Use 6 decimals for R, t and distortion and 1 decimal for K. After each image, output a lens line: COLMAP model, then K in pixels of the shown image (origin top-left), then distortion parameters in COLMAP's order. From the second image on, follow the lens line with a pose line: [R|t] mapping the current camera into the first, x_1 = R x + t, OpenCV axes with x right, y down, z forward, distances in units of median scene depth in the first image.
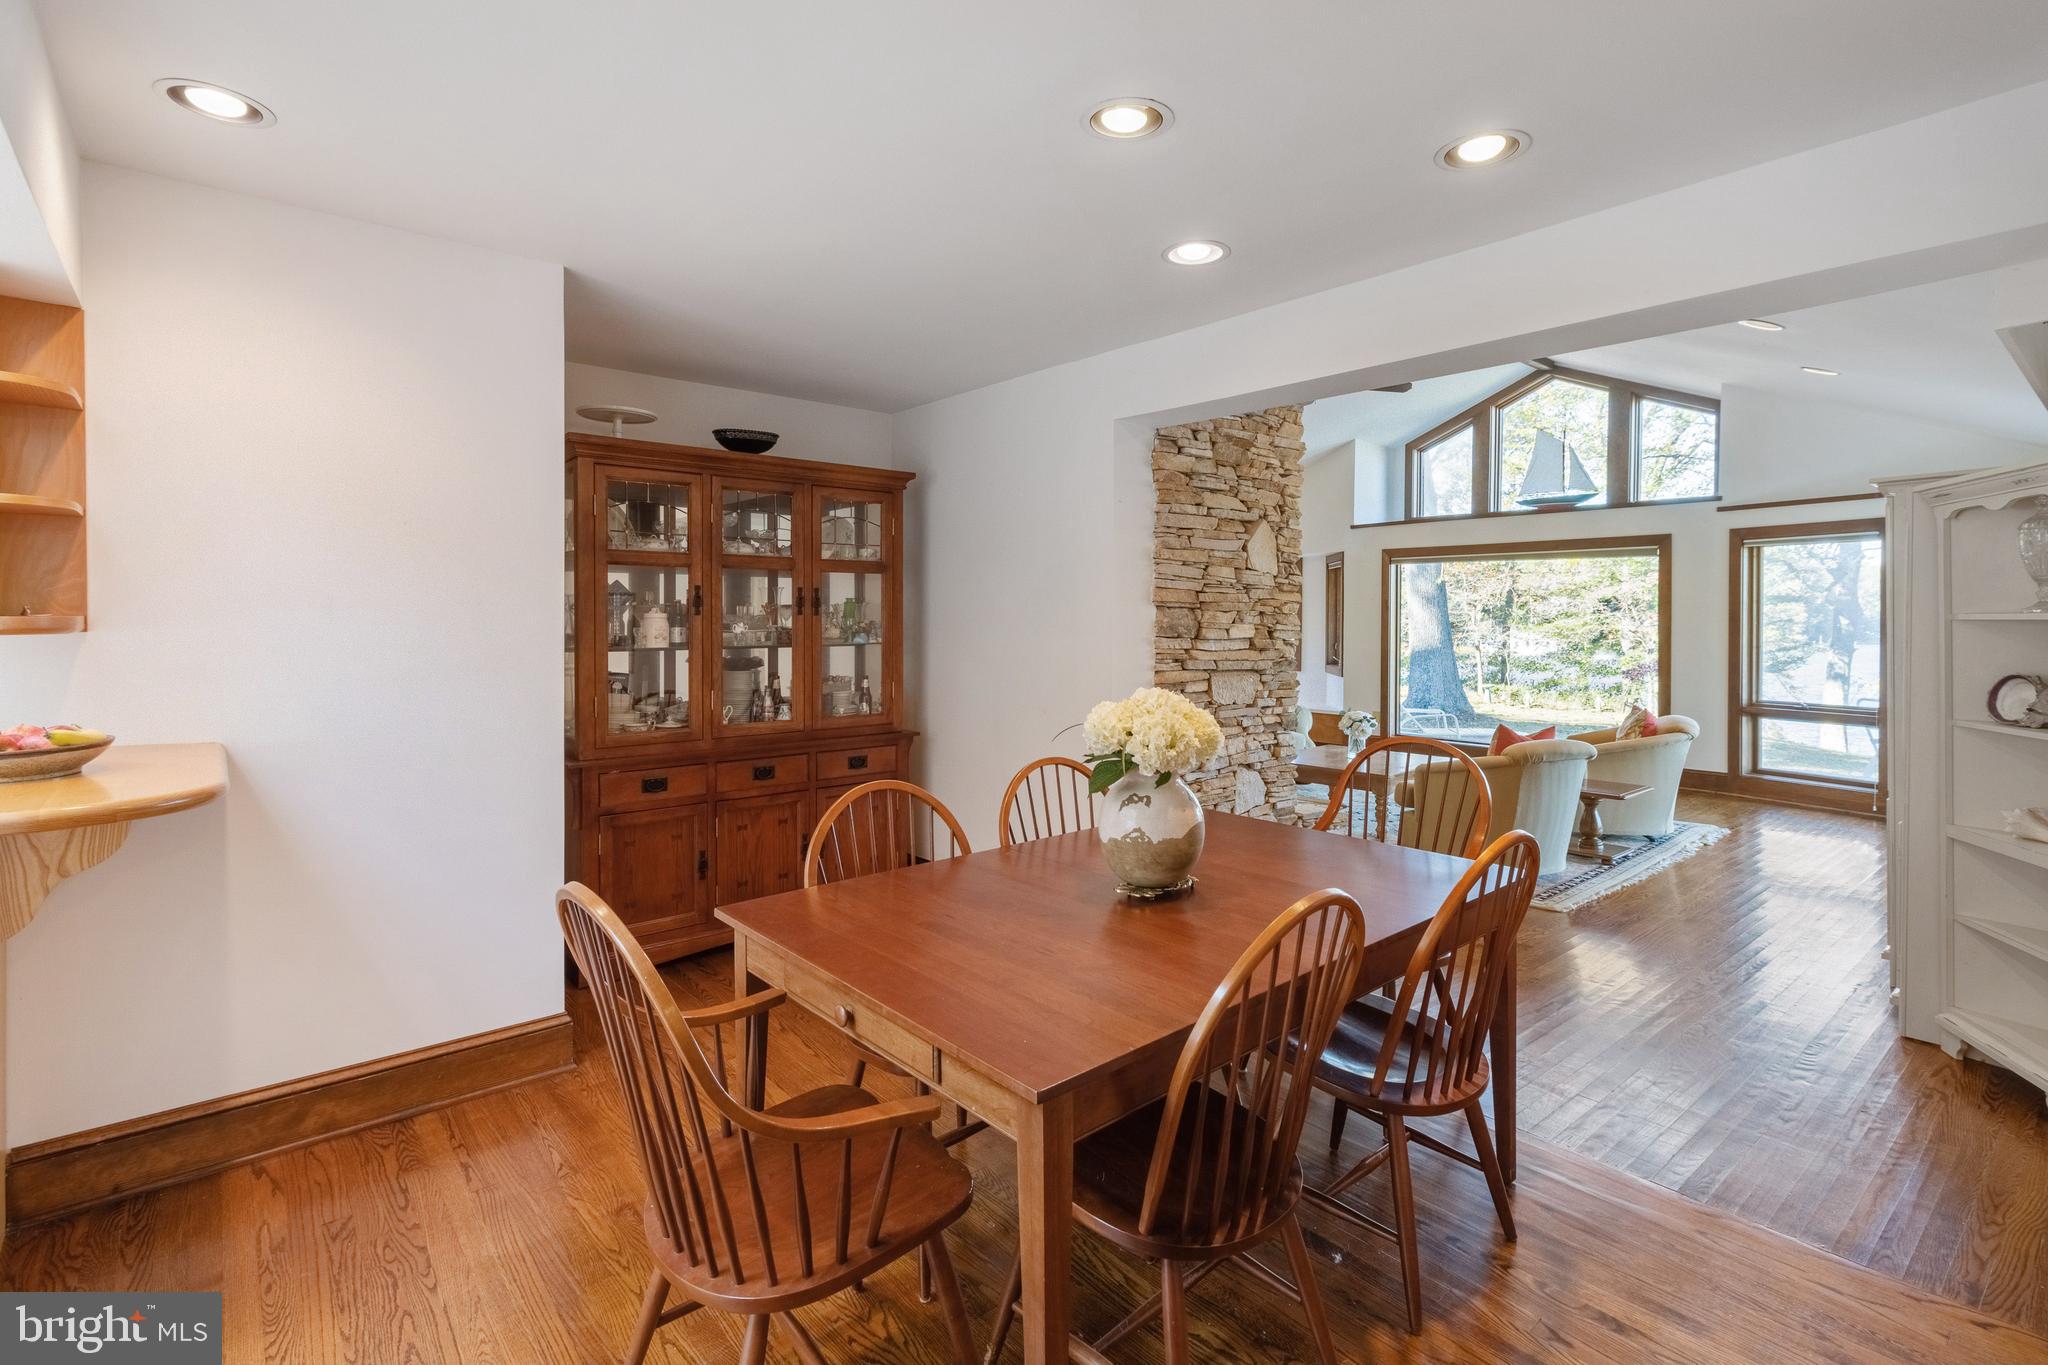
lens RADIAL K [[948.9, 0, 1031.5], [0, 948.9, 621.1], [0, 0, 1]] dist [0.001014, 0.001063]
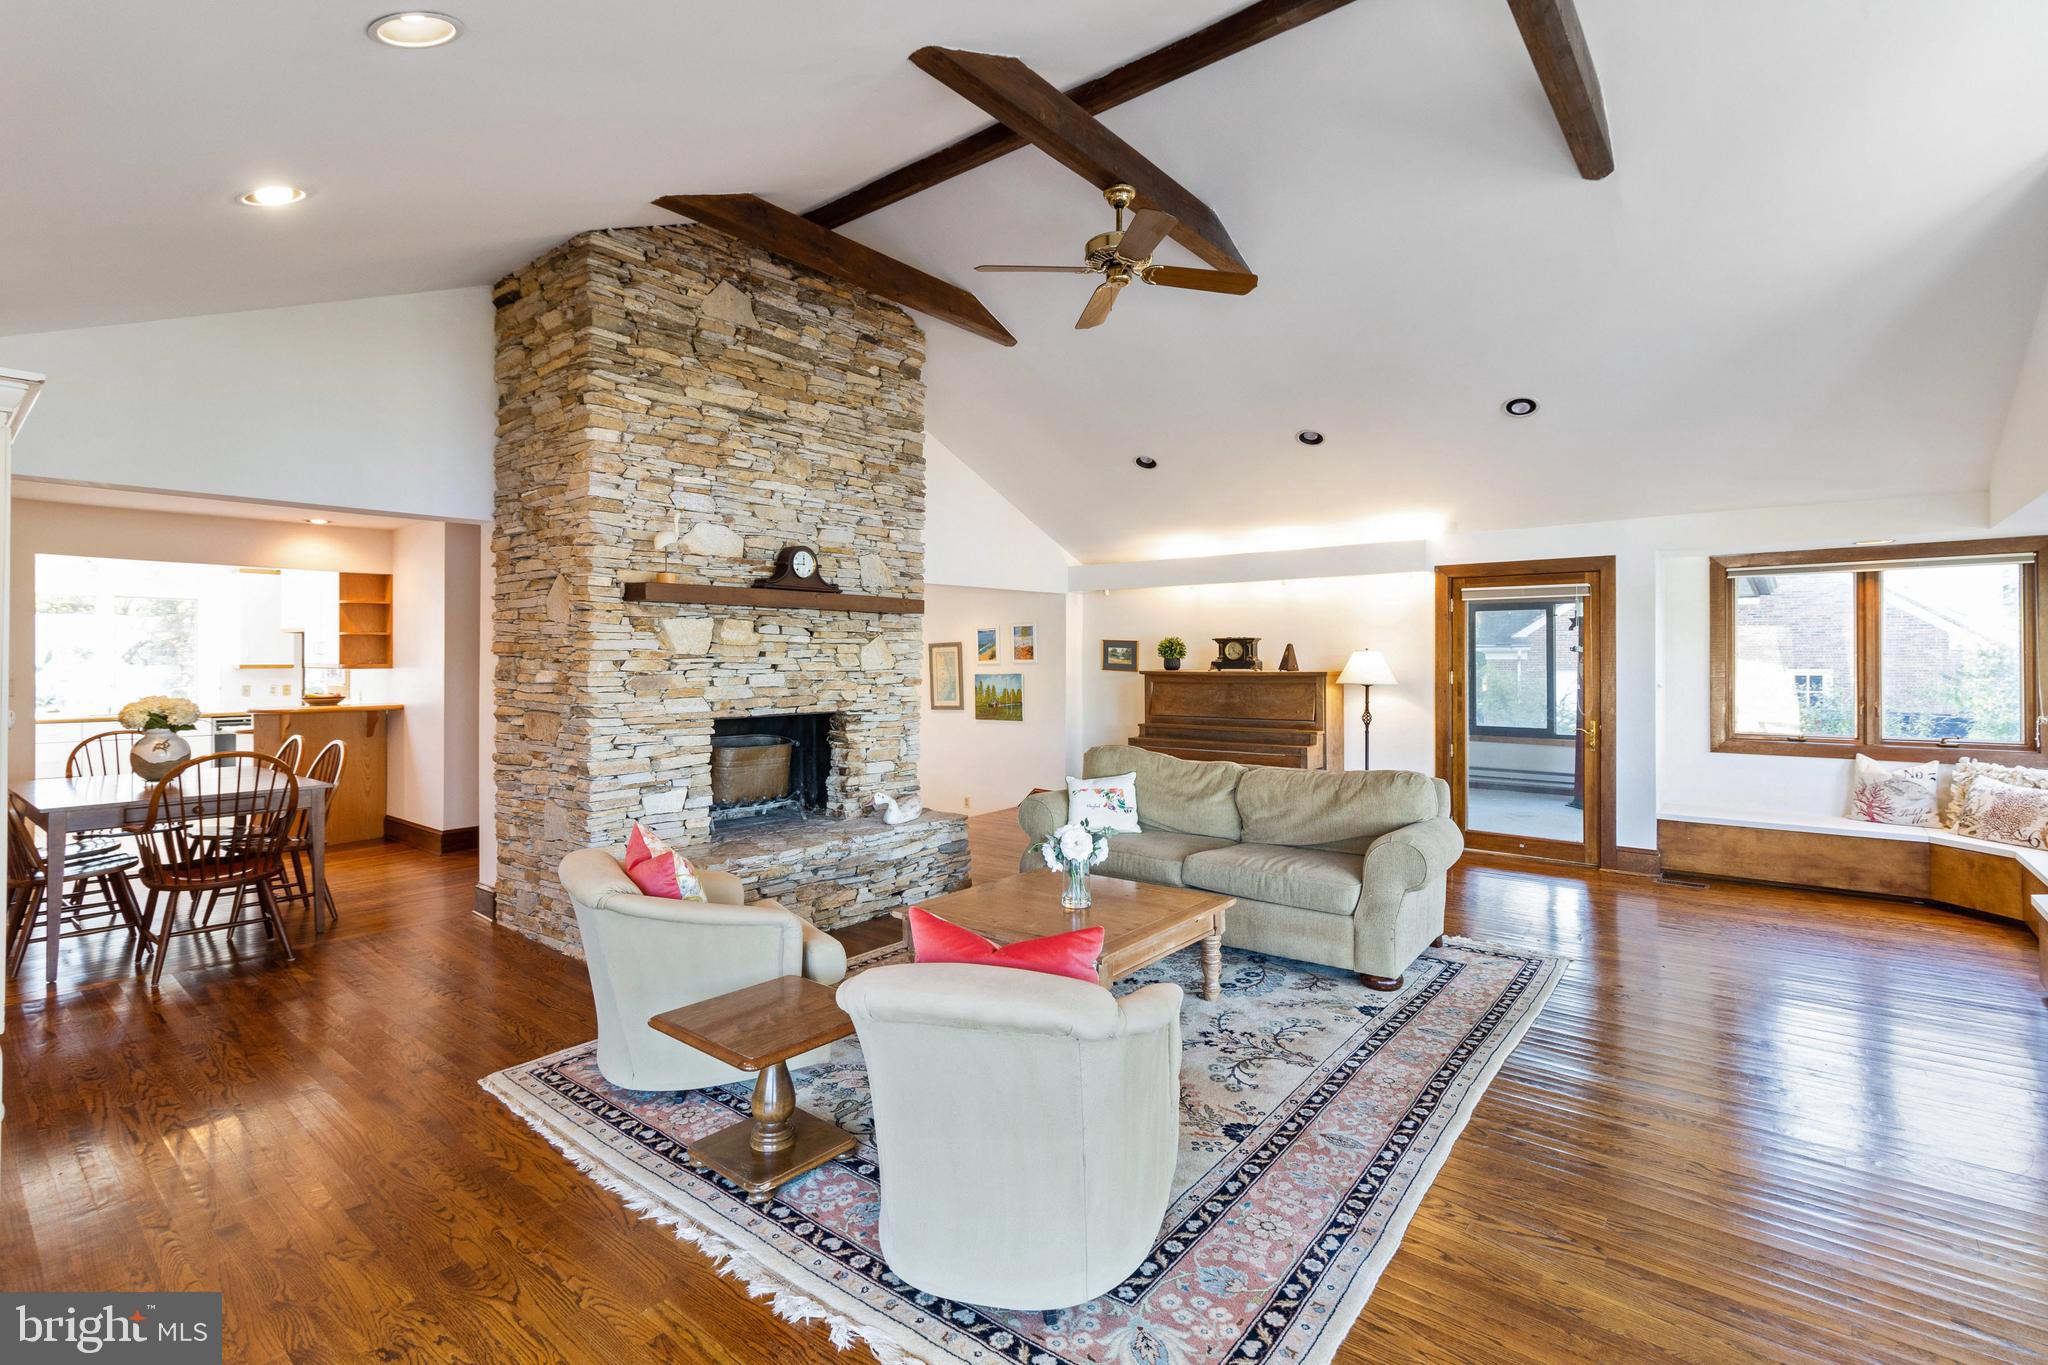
lens RADIAL K [[948.9, 0, 1027.5], [0, 948.9, 651.8], [0, 0, 1]] dist [0.001014, 0.001063]
pose [[0.181887, -0.010372, -0.983265, 0.818350], [0.000197, 0.999945, -0.010512, -0.003912], [0.983319, 0.001718, 0.181879, 0.780046]]
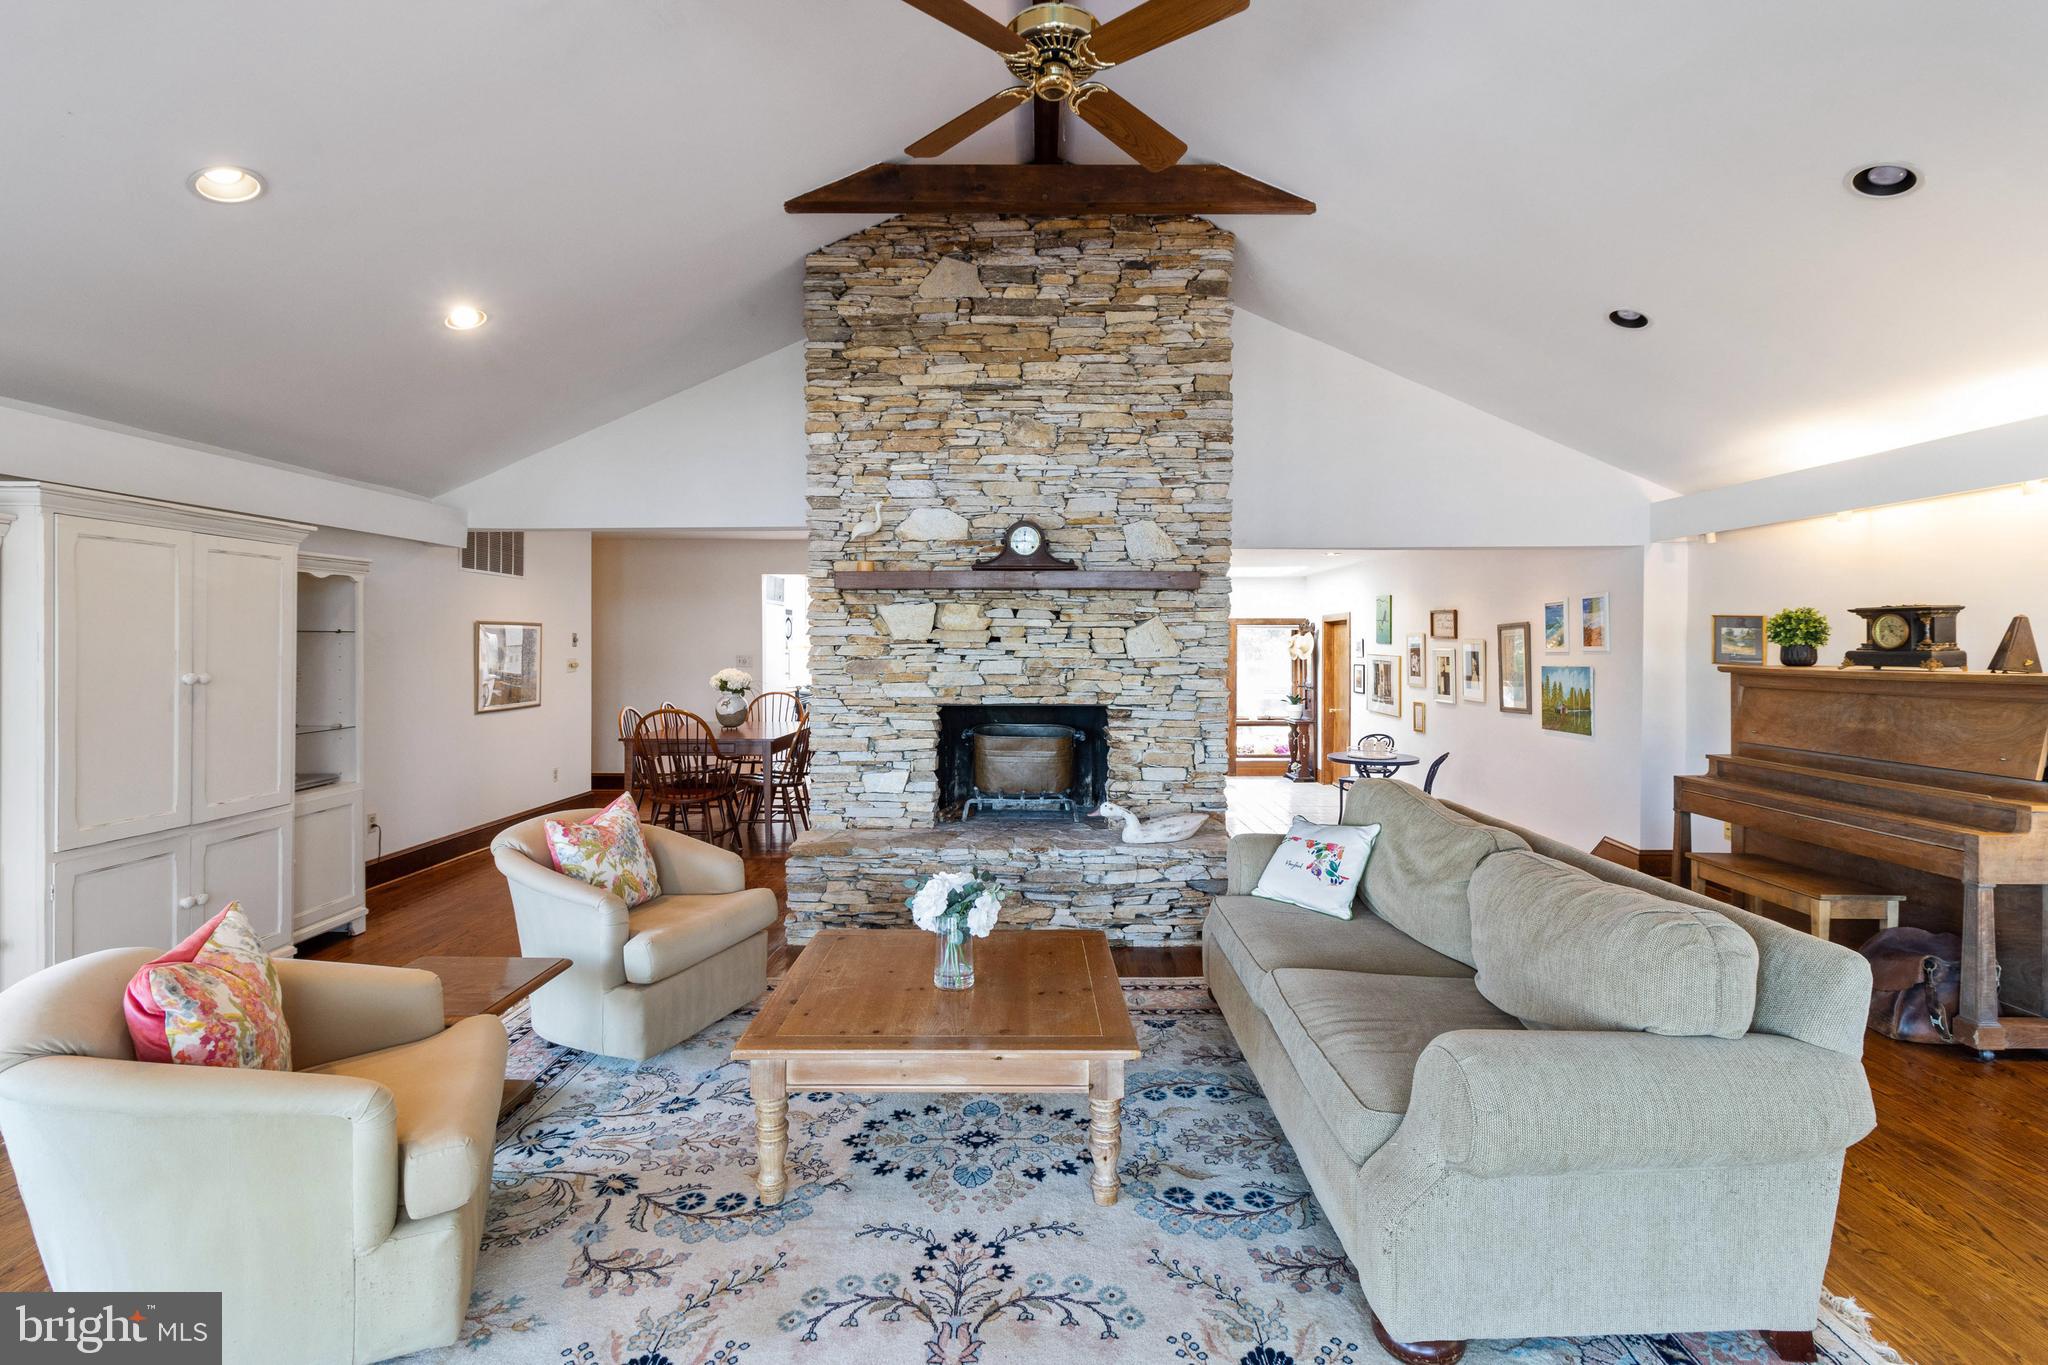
lens RADIAL K [[948.9, 0, 1026.2], [0, 948.9, 652.1], [0, 0, 1]] dist [0.001014, 0.001063]
pose [[-0.657517, 0.003088, -0.753433, 0.576378], [-0.004552, 0.999957, 0.008070, -0.006192], [0.753426, 0.008736, -0.657475, 1.171989]]
